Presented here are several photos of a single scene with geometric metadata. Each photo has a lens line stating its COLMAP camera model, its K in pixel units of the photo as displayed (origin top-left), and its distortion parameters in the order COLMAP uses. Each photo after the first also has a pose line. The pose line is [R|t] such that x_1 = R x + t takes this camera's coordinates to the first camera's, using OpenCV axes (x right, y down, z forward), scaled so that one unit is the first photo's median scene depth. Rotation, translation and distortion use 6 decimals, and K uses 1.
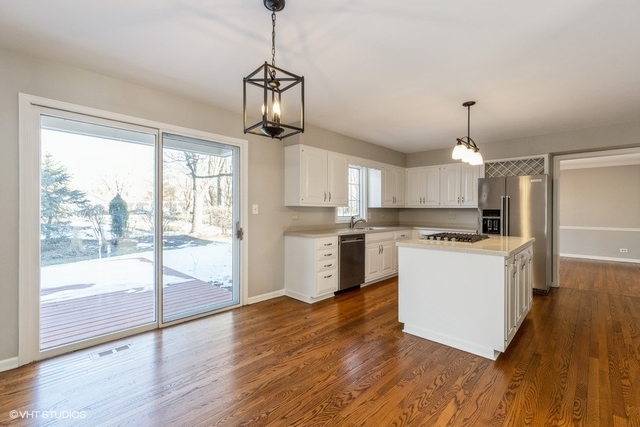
lens RADIAL K [[291.2, 0, 320.0], [0, 291.2, 213.5], [0, 0, 1]] dist [0.001340, -0.000015]
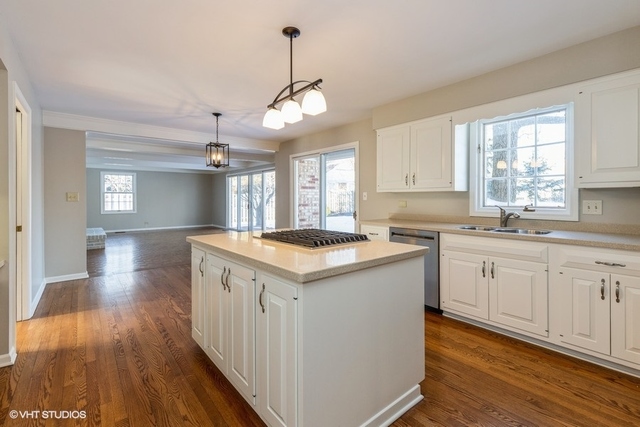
lens RADIAL K [[289.6, 0, 322.6], [0, 289.6, 202.9], [0, 0, 1]] dist [0.001542, 0.000218]
pose [[-0.123379, 0.016189, -0.992228, 1.219426], [-0.002314, 0.999860, 0.016602, -0.007758], [0.992357, 0.004344, -0.123324, 1.223626]]
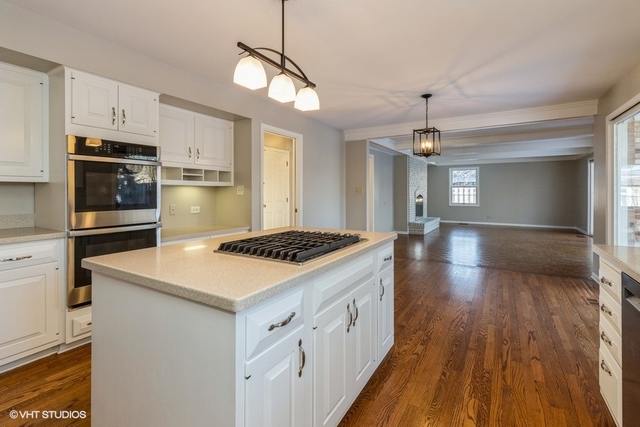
lens RADIAL K [[294.6, 0, 320.9], [0, 294.6, 192.8], [0, 0, 1]] dist [0.000292, 0.000029]
pose [[-0.979180, 0.001454, -0.202988, 0.590542], [0.000505, 0.999989, 0.004725, -0.007599], [0.202992, 0.004524, -0.979170, 1.664499]]
